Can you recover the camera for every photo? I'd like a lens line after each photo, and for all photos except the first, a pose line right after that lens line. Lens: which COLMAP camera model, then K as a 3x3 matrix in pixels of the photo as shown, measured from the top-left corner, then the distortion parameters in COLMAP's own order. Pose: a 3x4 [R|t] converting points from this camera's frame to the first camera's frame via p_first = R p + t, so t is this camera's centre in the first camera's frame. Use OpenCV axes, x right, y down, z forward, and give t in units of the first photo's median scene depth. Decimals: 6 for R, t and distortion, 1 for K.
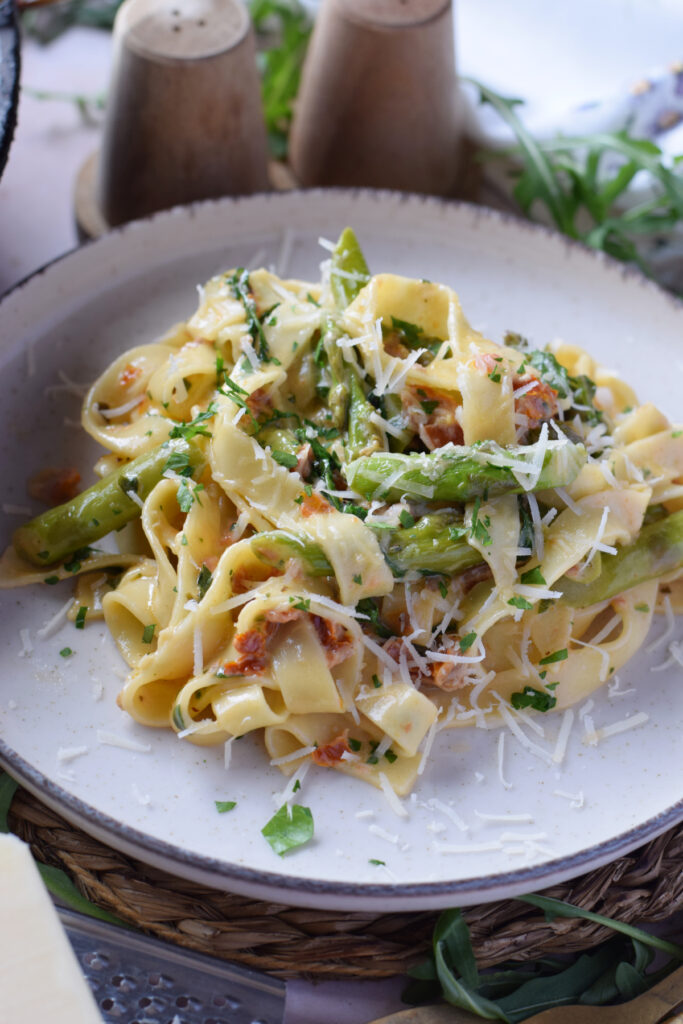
lens RADIAL K [[2365.0, 0, 341.5], [0, 2365.0, 512.0], [0, 0, 1]] dist [-0.021070, -0.726529]
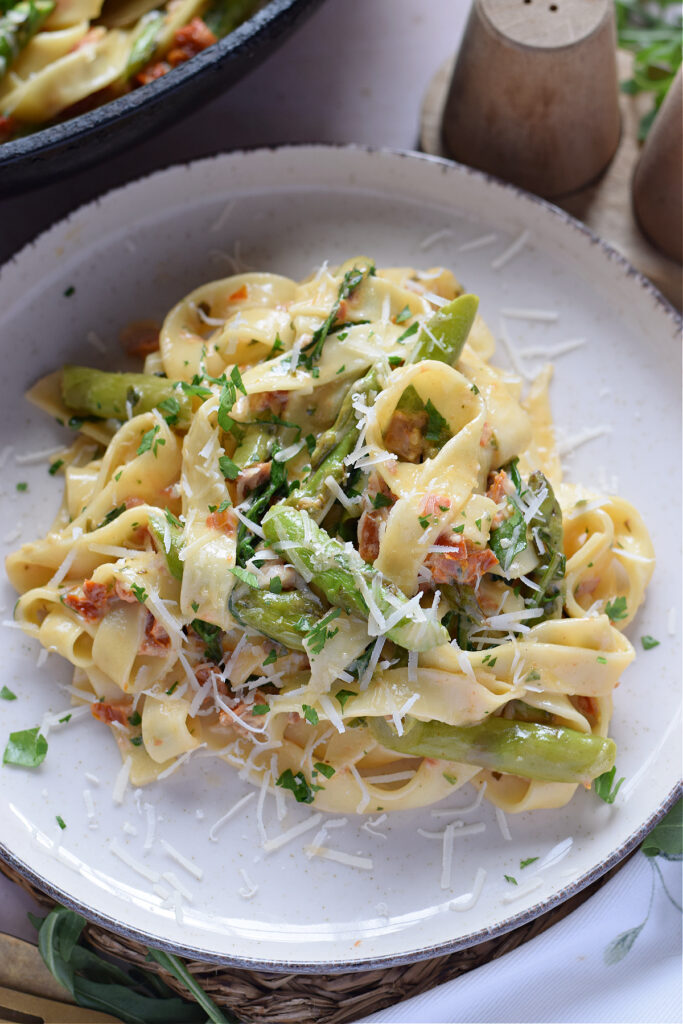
lens RADIAL K [[2365.0, 0, 341.5], [0, 2365.0, 512.0], [0, 0, 1]] dist [-0.021070, -0.726529]
pose [[0.734694, 0.596057, -0.323947, 0.367614], [-0.473572, 0.792534, 0.384212, -0.437045], [0.485752, -0.128866, 0.864545, 0.109463]]
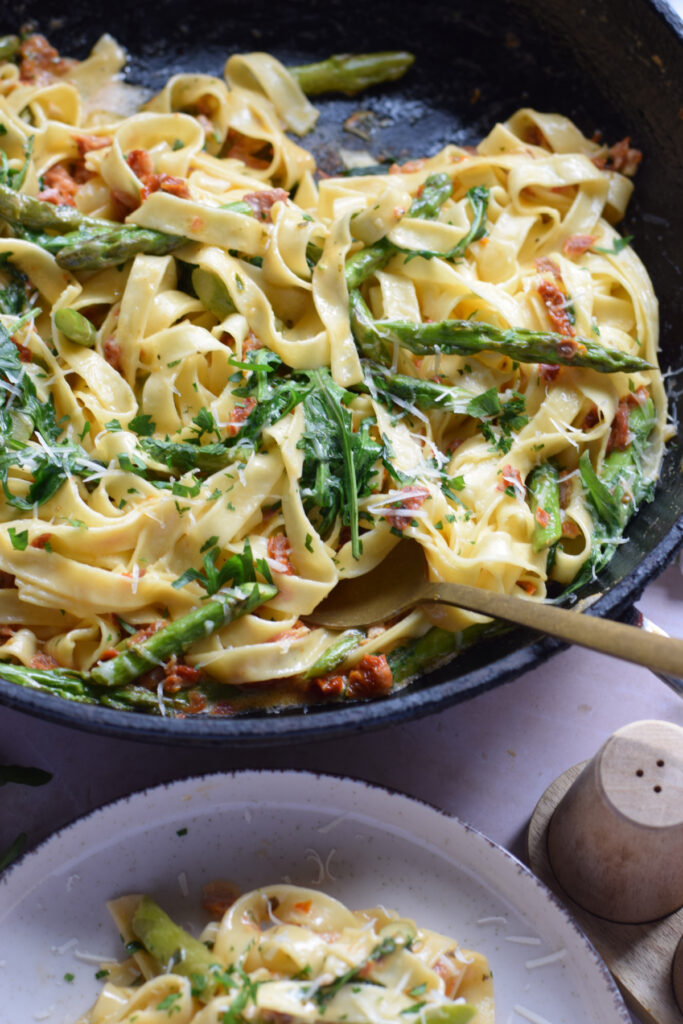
lens RADIAL K [[2365.0, 0, 341.5], [0, 2365.0, 512.0], [0, 0, 1]] dist [-0.021070, -0.726529]
pose [[0.379535, 0.795135, -0.472985, 0.356044], [-0.705681, 0.579412, 0.407795, -0.735421], [0.598305, 0.179004, 0.781018, 0.029593]]
